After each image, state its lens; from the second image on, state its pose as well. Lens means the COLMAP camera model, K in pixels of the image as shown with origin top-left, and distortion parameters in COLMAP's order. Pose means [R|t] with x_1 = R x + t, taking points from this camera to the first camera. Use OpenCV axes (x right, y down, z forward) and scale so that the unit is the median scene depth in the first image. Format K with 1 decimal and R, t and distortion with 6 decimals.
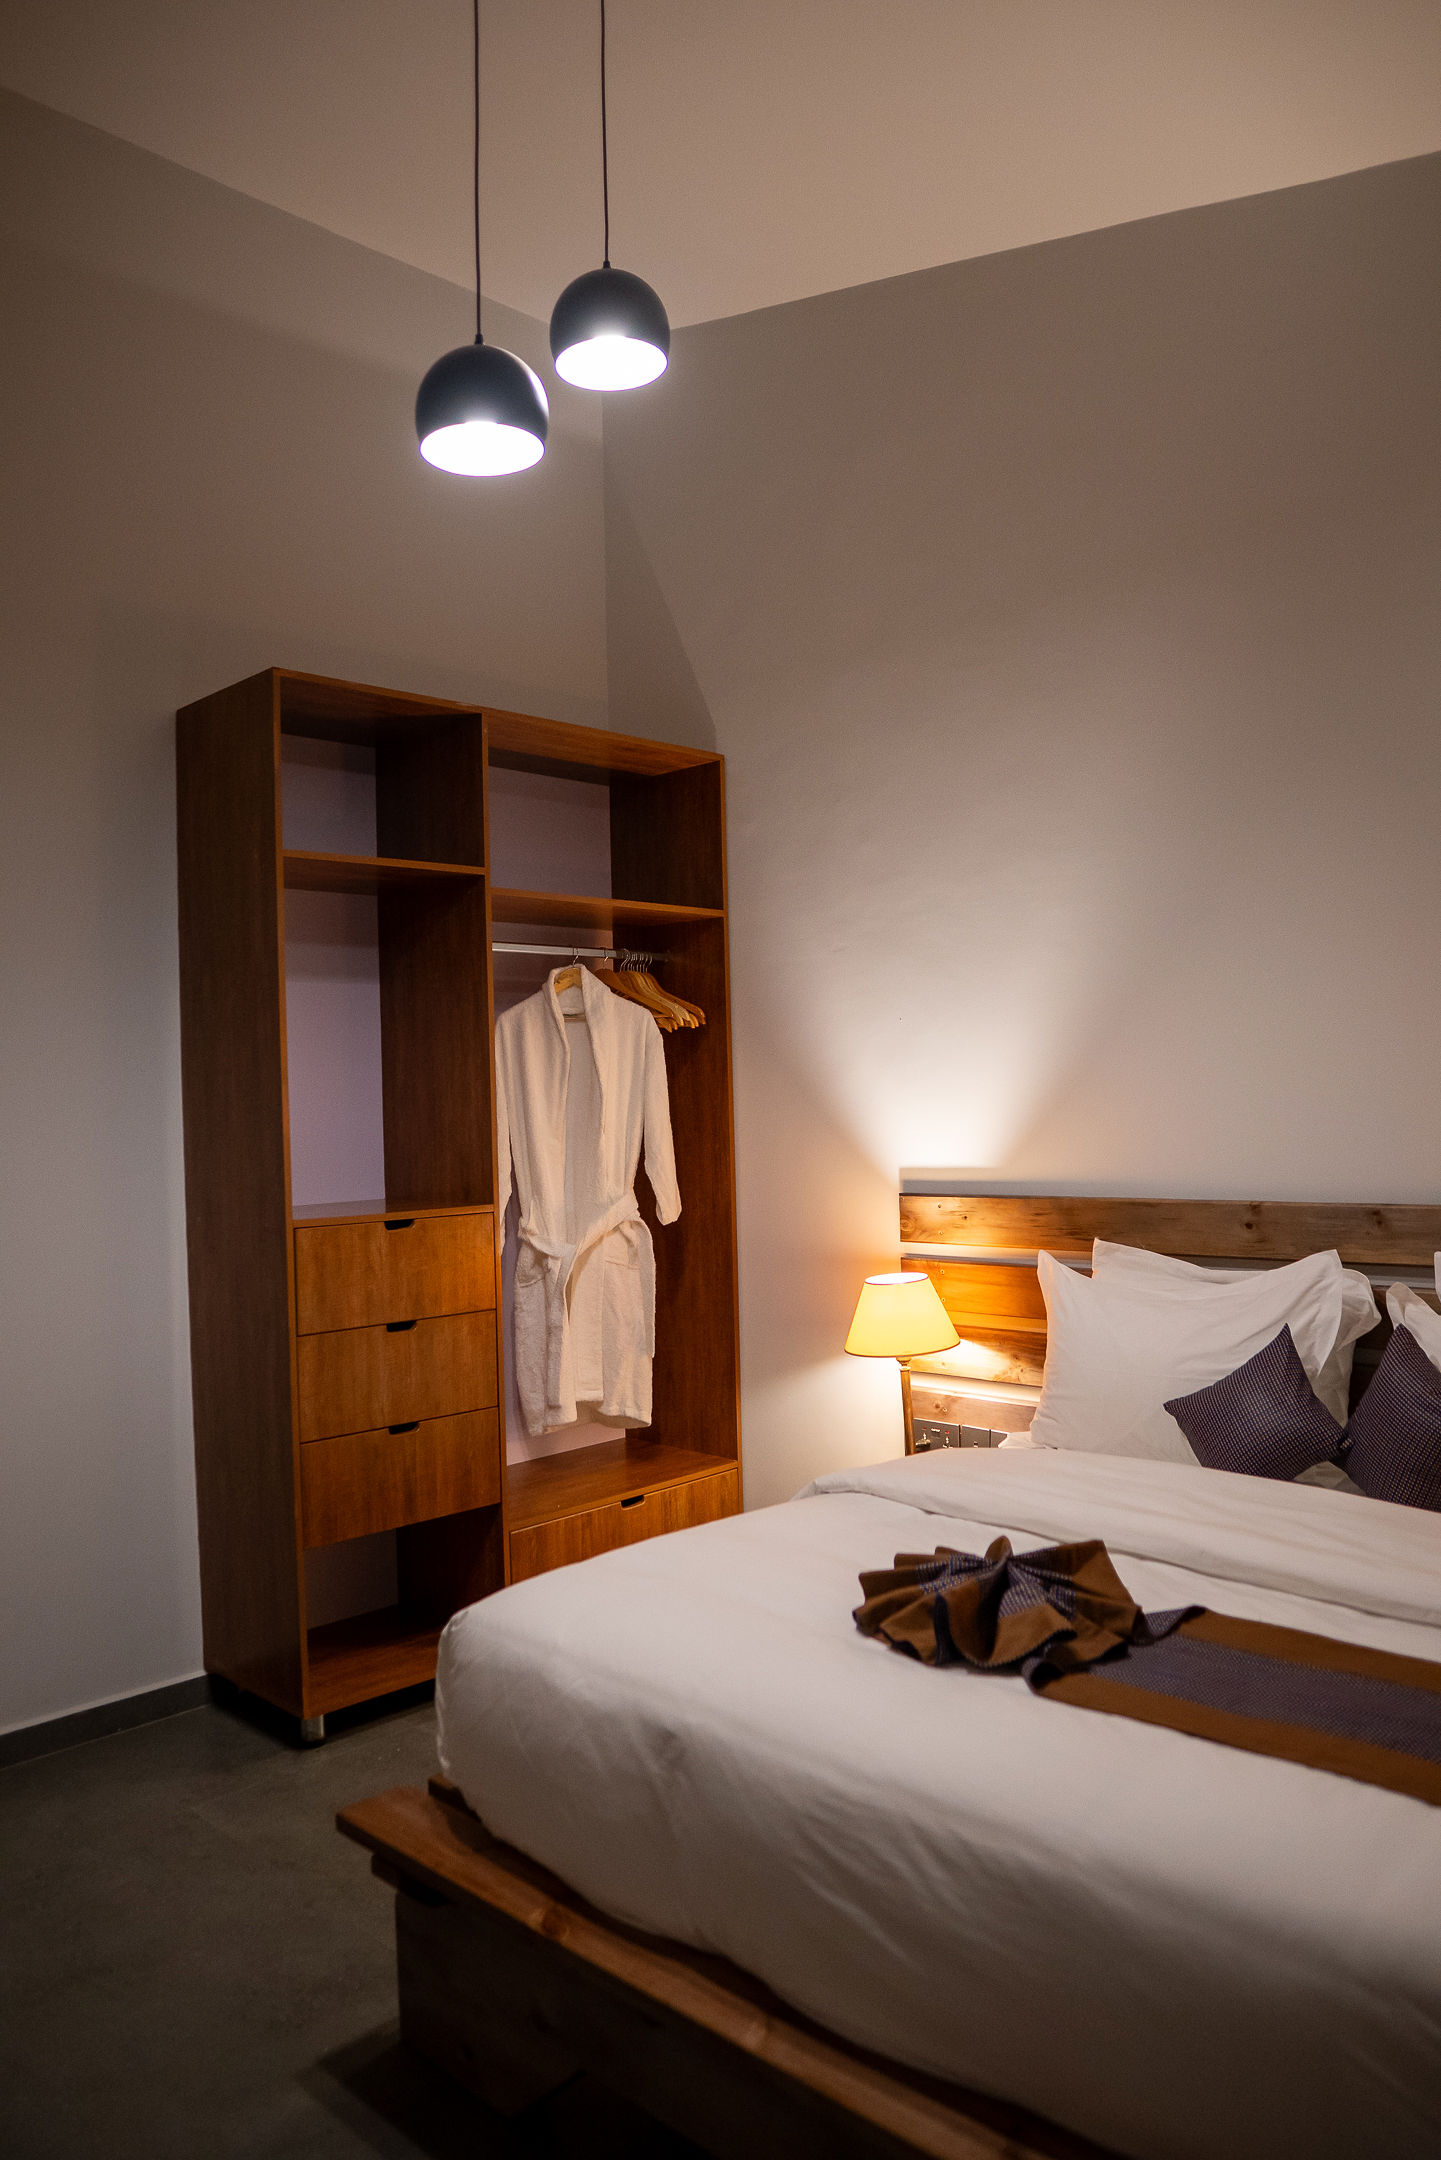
lens RADIAL K [[1526.2, 0, 723.7], [0, 1526.2, 1088.3], [0, 0, 1]] dist [-0.115085, 0.069088]
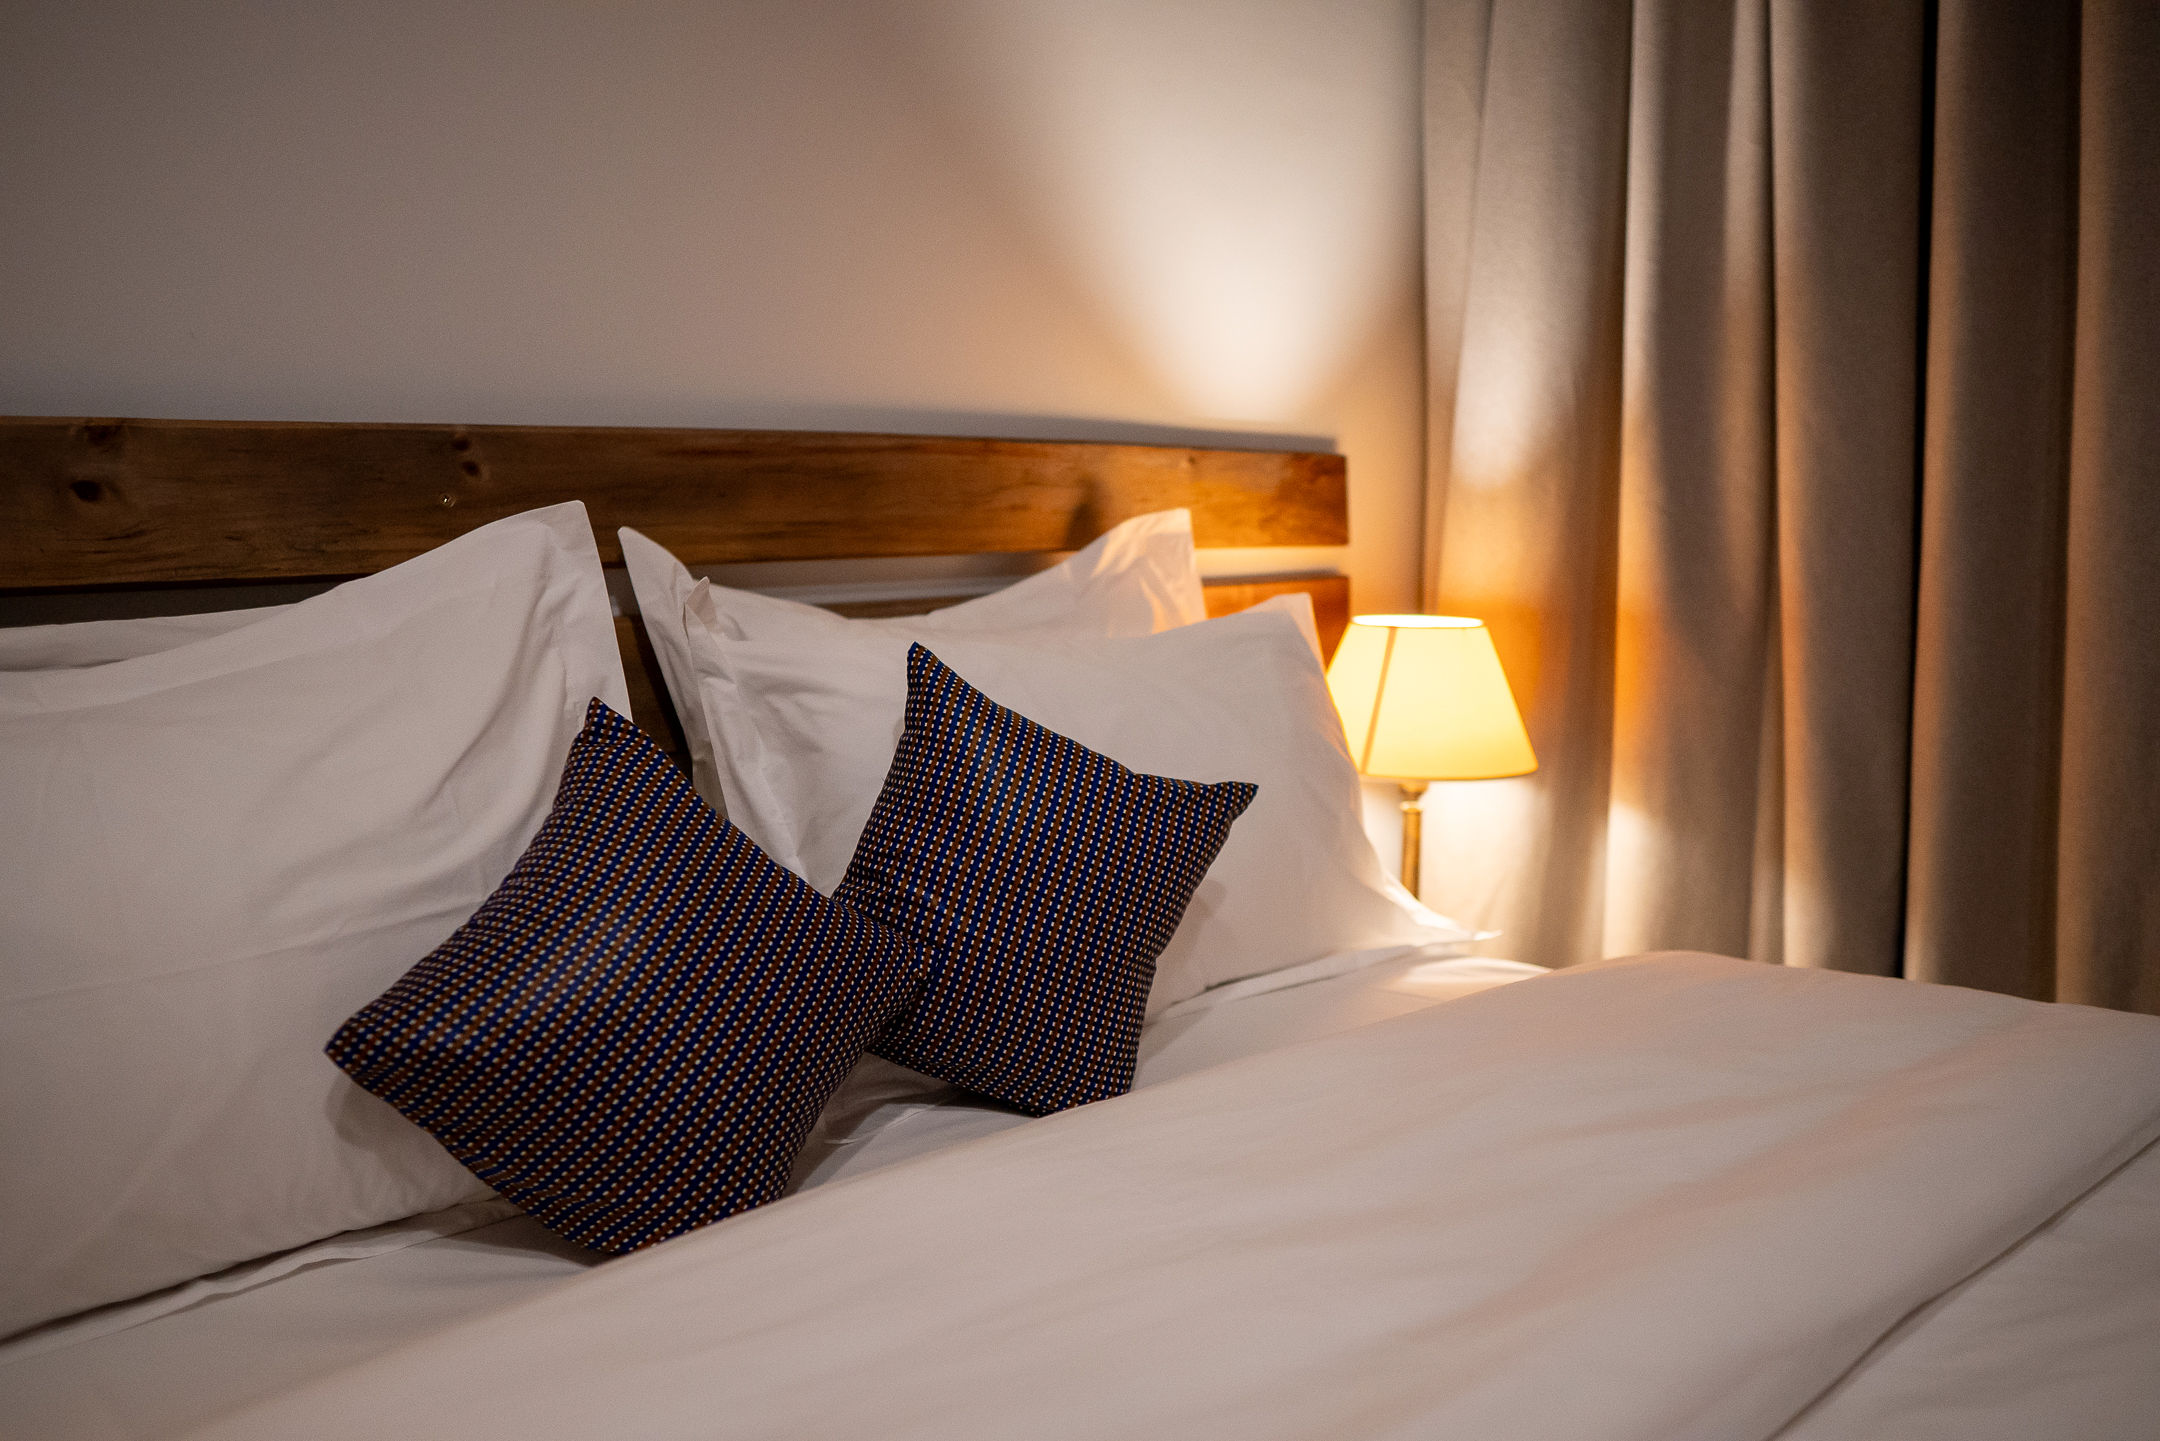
lens RADIAL K [[1526.2, 0, 1086.6], [0, 1526.2, 708.1], [0, 0, 1]] dist [-0.115085, 0.069088]
pose [[0.047190, -0.087297, 0.995064, 0.047696], [0.017447, 0.996094, 0.086560, 0.153925], [-0.998734, 0.013277, 0.048529, 1.024720]]
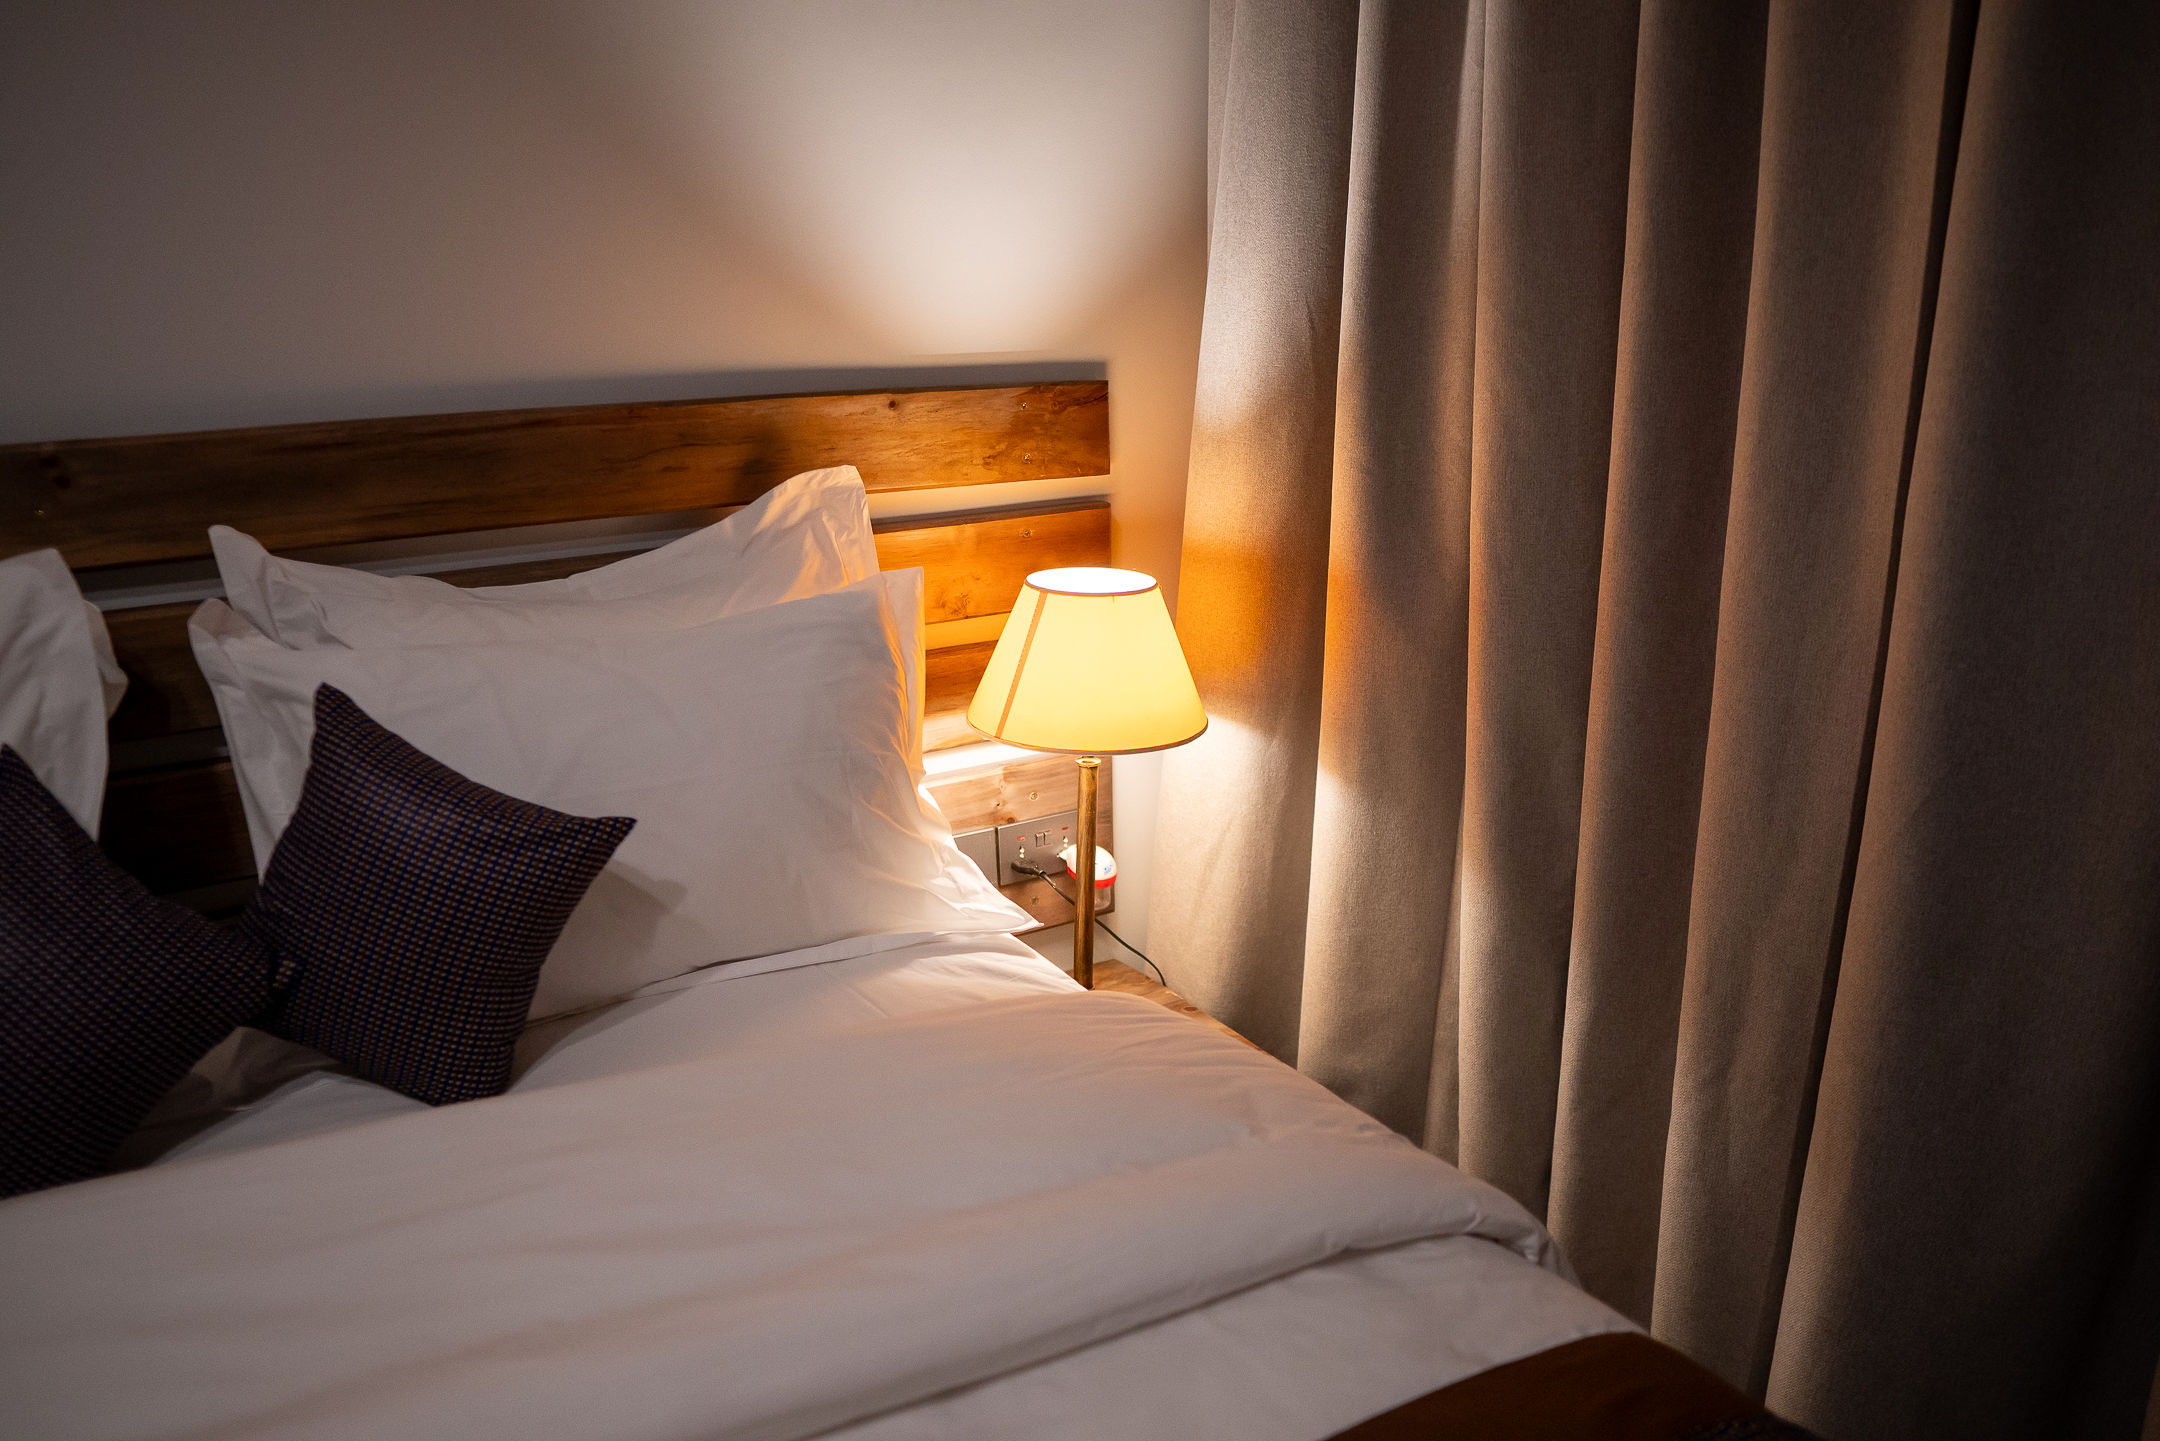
lens RADIAL K [[1526.2, 0, 1074.5], [0, 1526.2, 711.9], [0, 0, 1]] dist [-0.115085, 0.069088]
pose [[0.230468, -0.238754, 0.943335, 0.082919], [0.002544, 0.969577, 0.244774, 0.061347], [-0.973077, -0.054013, 0.224064, 0.741739]]
